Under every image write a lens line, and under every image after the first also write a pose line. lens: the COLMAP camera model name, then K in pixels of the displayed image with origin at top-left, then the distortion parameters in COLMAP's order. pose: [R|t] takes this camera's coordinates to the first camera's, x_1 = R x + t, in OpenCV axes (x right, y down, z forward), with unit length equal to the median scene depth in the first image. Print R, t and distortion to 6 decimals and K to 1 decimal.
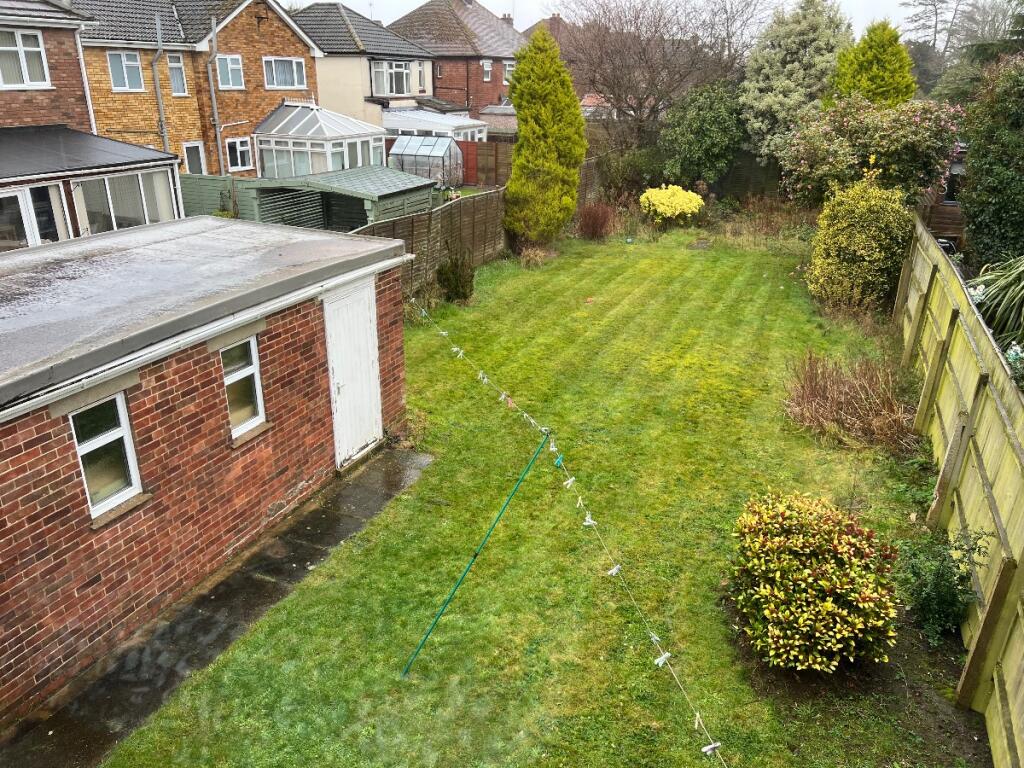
lens RADIAL K [[757.8, 0, 522.3], [0, 757.8, 385.6], [0, 0, 1]] dist [0.029844, -0.037910]
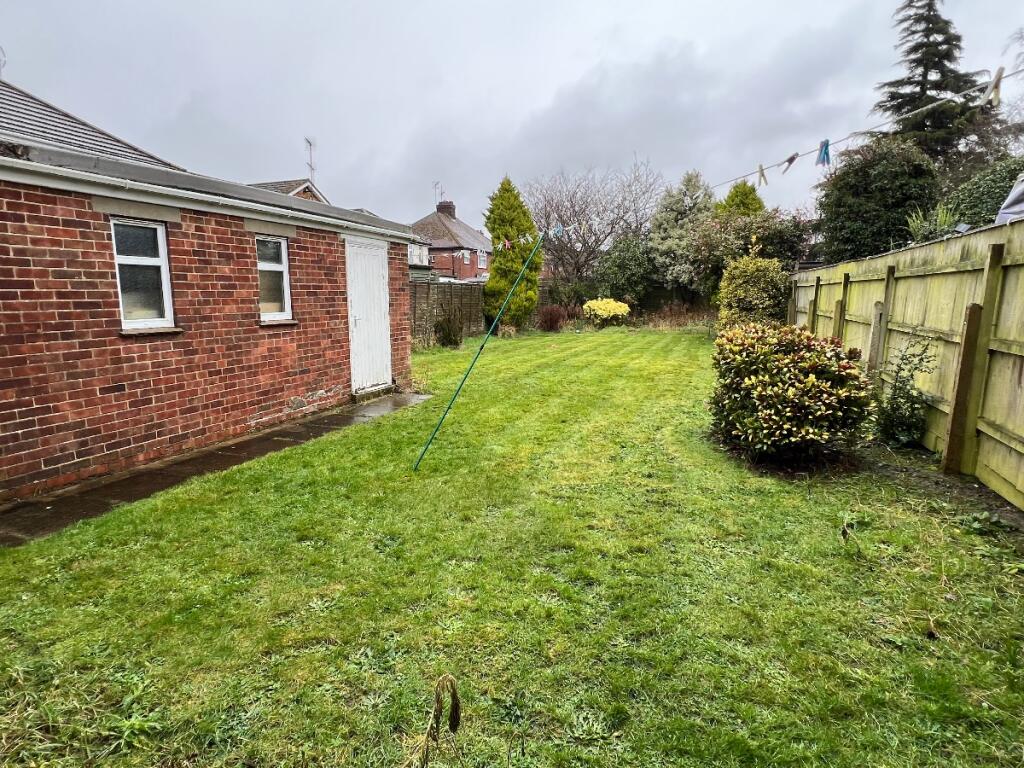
lens RADIAL K [[561.4, 0, 508.4], [0, 561.4, 386.9], [0, 0, 1]] dist [-0.014562, 0.006134]
pose [[0.999138, -0.029253, 0.029458, -0.032884], [0.035149, 0.973661, -0.225273, 0.315005], [-0.022092, 0.226114, 0.973850, 0.168331]]
